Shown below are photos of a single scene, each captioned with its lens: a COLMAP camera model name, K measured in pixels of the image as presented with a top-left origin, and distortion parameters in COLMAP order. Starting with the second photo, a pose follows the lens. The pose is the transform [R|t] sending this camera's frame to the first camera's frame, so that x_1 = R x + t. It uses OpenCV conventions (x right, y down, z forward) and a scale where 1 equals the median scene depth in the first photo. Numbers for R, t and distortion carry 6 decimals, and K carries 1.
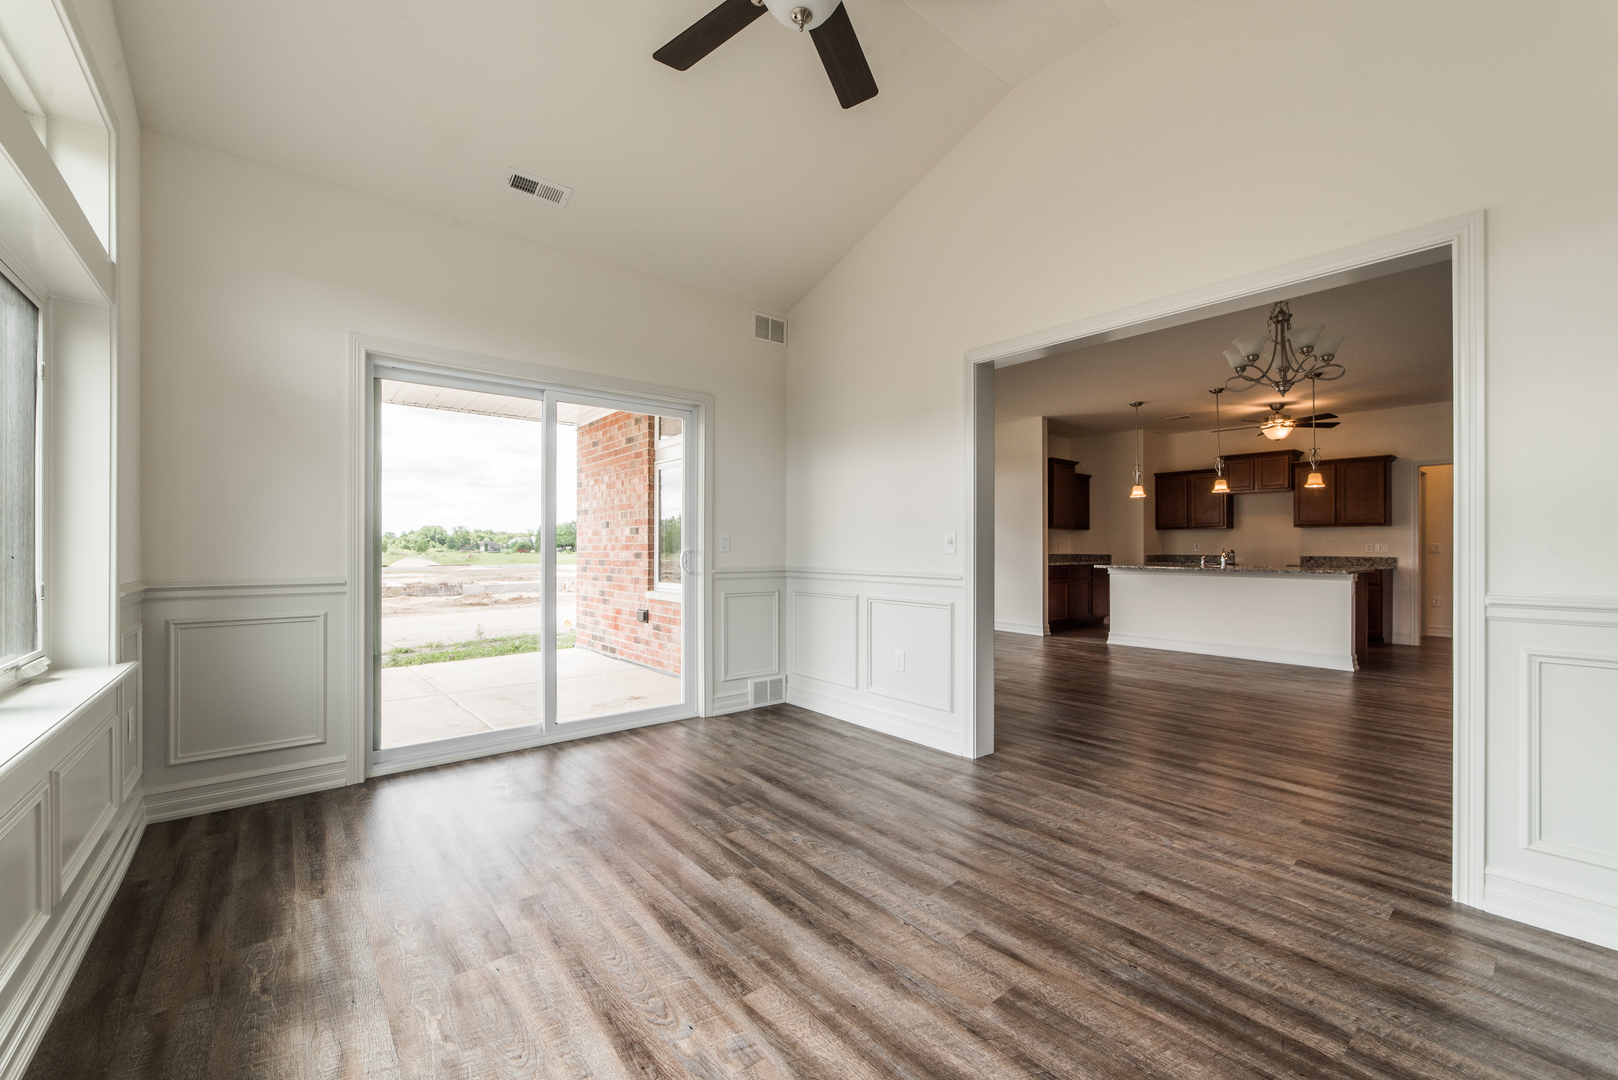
lens RADIAL K [[668.3, 0, 809.0], [0, 668.3, 540.0], [0, 0, 1]] dist [-0.001351, -0.000039]
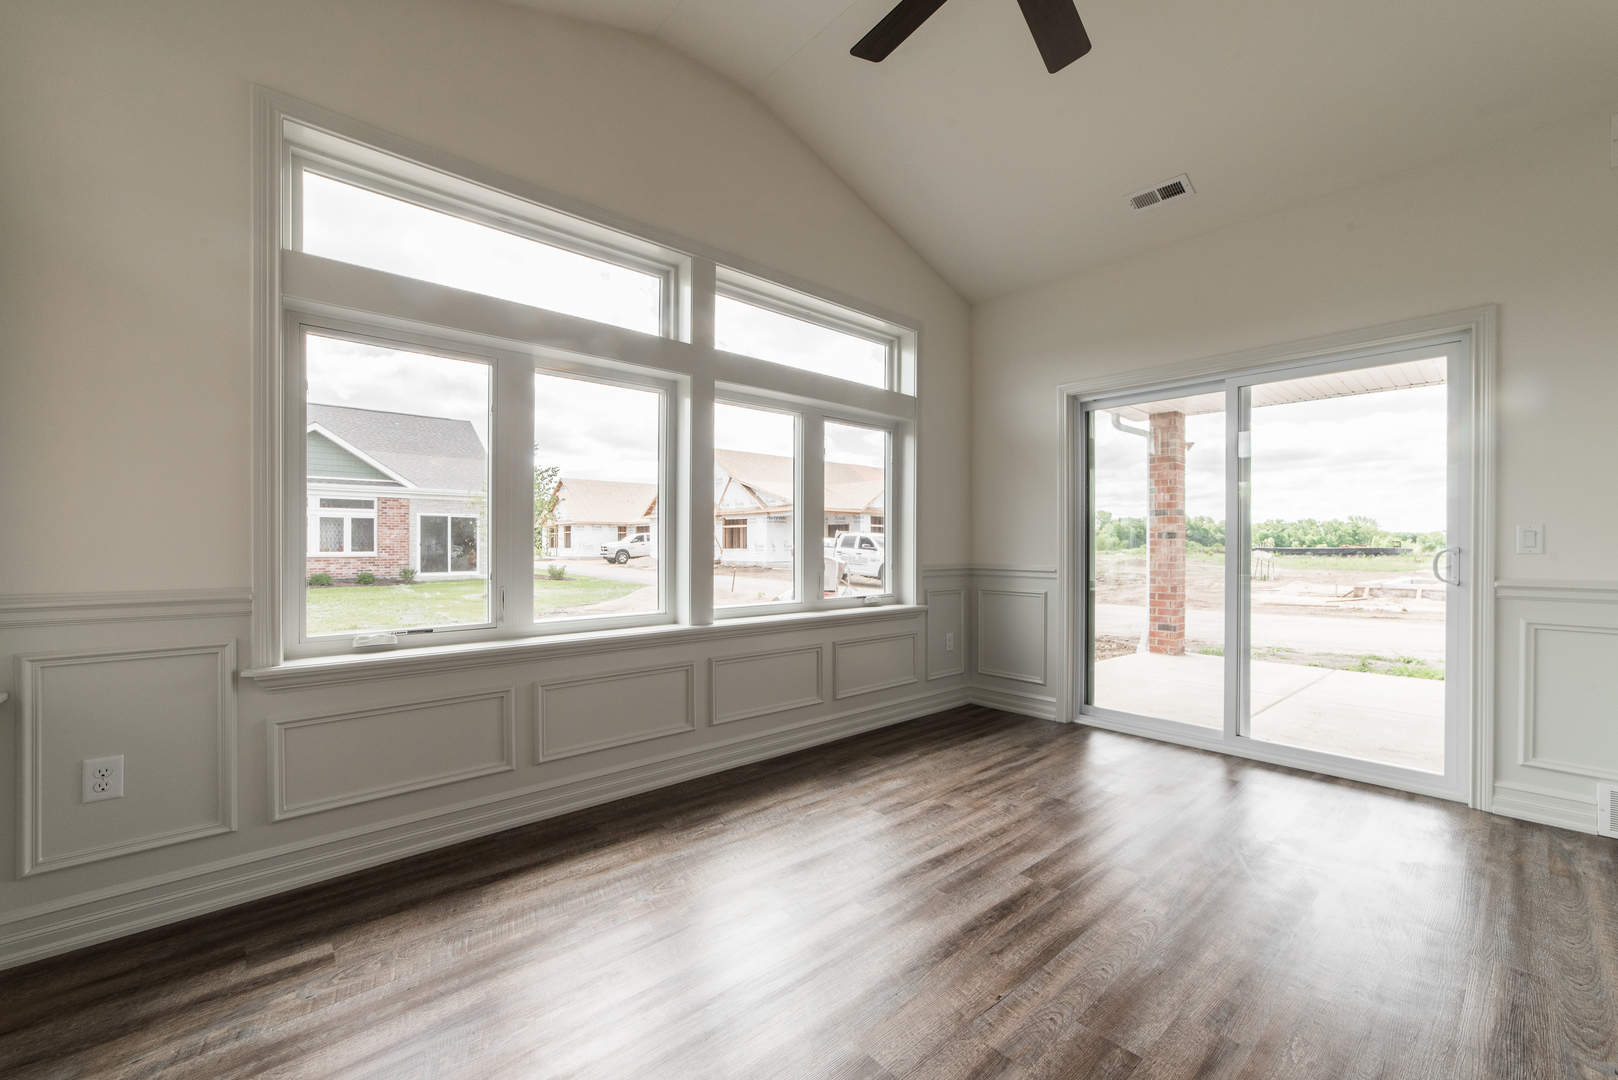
lens RADIAL K [[628.8, 0, 809.0], [0, 628.8, 540.0], [0, 0, 1]] dist [-0.017310, 0.000054]
pose [[0.042618, -0.007508, -0.999063, 0.564941], [0.007879, 0.999943, -0.007179, 0.006379], [0.999060, -0.007566, 0.042675, 0.455837]]
